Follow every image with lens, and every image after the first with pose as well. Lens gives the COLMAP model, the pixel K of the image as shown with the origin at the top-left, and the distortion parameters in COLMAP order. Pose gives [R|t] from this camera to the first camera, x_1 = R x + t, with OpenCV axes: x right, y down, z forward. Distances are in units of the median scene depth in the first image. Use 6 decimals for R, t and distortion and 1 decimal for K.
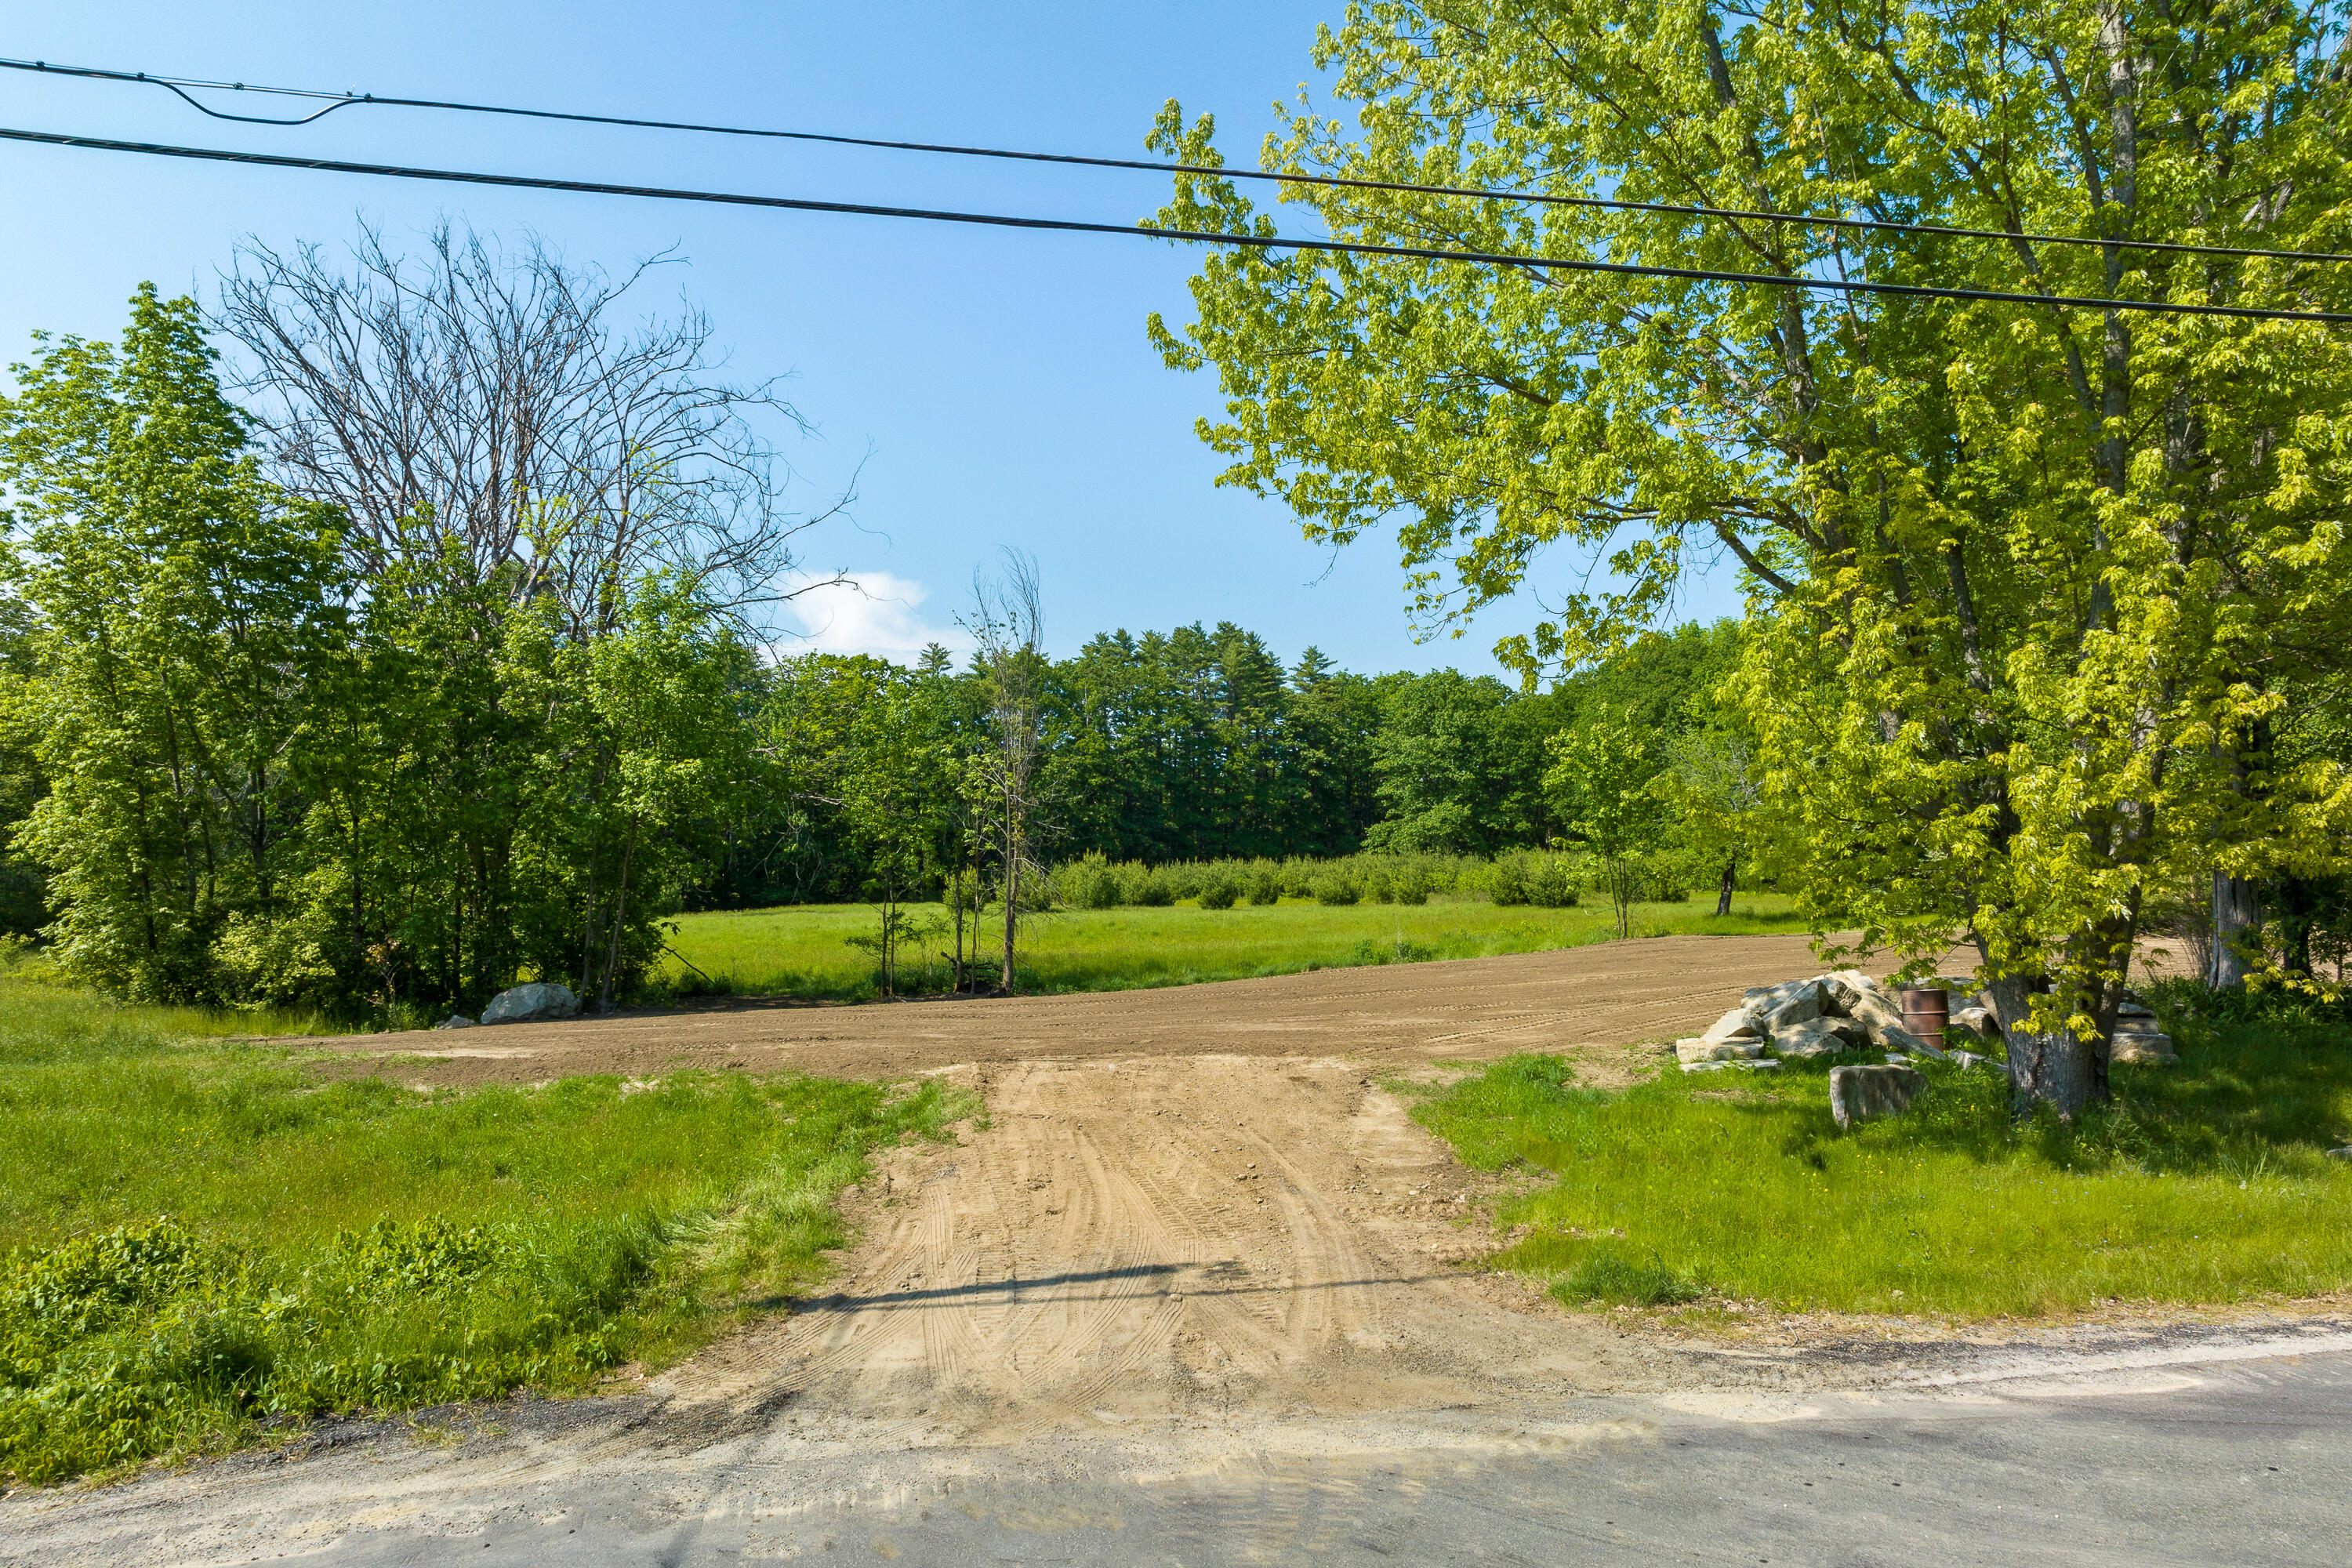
lens RADIAL K [[1644.3, 0, 1185.6], [0, 1644.3, 805.8], [0, 0, 1]] dist [0.009706, -0.018112]
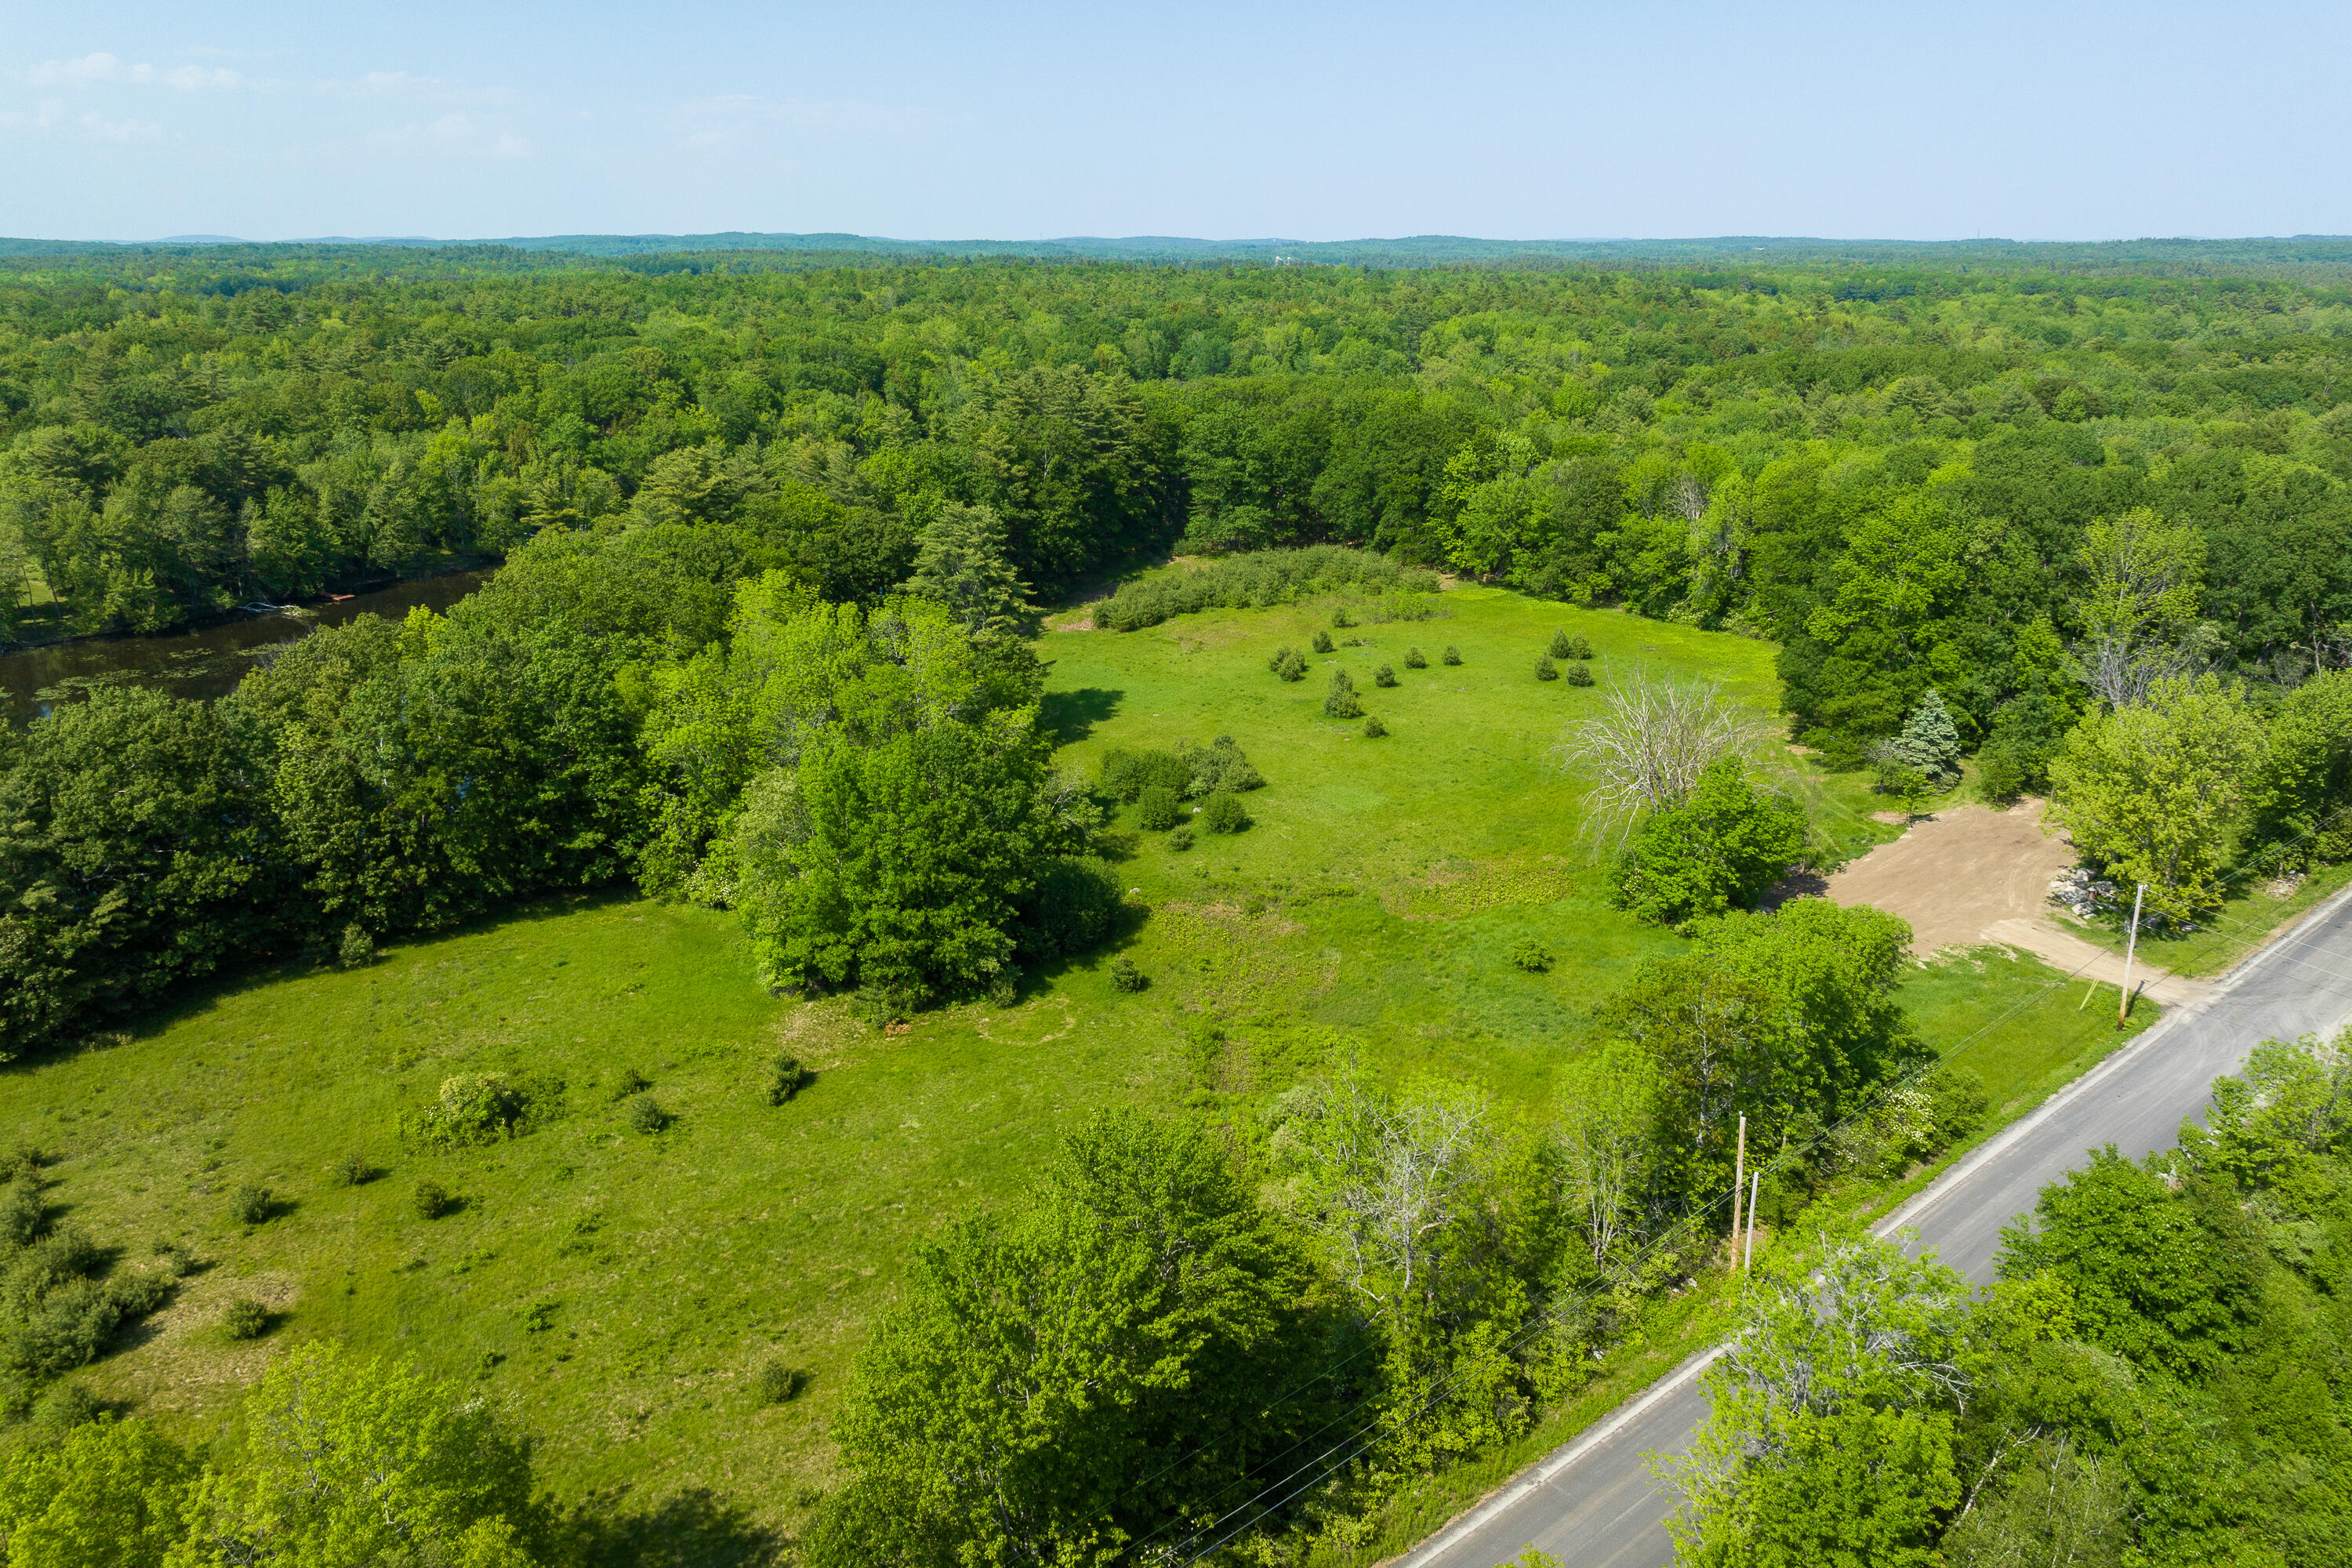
lens RADIAL K [[1644.3, 0, 1178.4], [0, 1644.3, 787.6], [0, 0, 1]] dist [0.009706, -0.018112]
pose [[0.889621, -0.151227, 0.430935, -0.563545], [-0.006402, 0.939363, 0.342864, -0.264998], [-0.456655, -0.307778, 0.834709, -0.275708]]
